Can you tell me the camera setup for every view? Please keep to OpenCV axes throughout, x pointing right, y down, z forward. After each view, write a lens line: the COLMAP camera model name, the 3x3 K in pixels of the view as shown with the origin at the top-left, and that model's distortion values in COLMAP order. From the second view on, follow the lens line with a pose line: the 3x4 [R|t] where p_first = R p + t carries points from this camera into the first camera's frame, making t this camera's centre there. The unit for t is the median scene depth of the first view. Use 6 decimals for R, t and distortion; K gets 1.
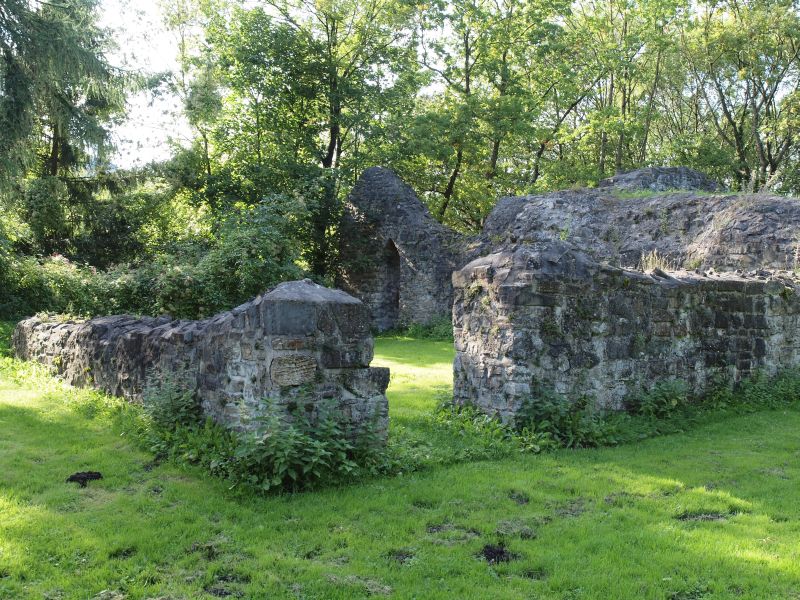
lens RADIAL K [[690.1, 0, 400.0], [0, 690.1, 300.0], [0, 0, 1]] dist [-0.049041, 0.008873]
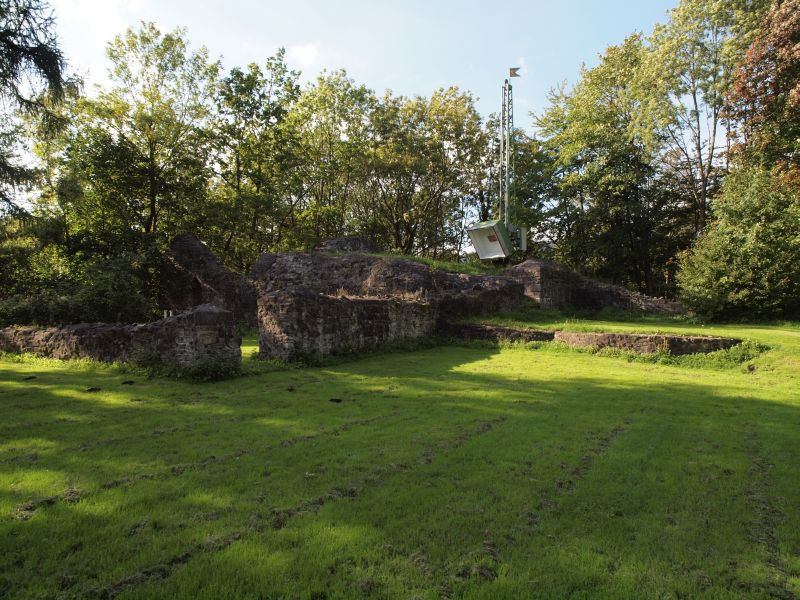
lens RADIAL K [[572.2, 0, 400.0], [0, 572.2, 300.0], [0, 0, 1]] dist [0.000066, 0.000737]
pose [[0.909994, -0.019252, 0.414175, -0.246751], [0.029637, 0.999387, -0.018662, 0.011252], [-0.413561, 0.029257, 0.910006, -0.821491]]
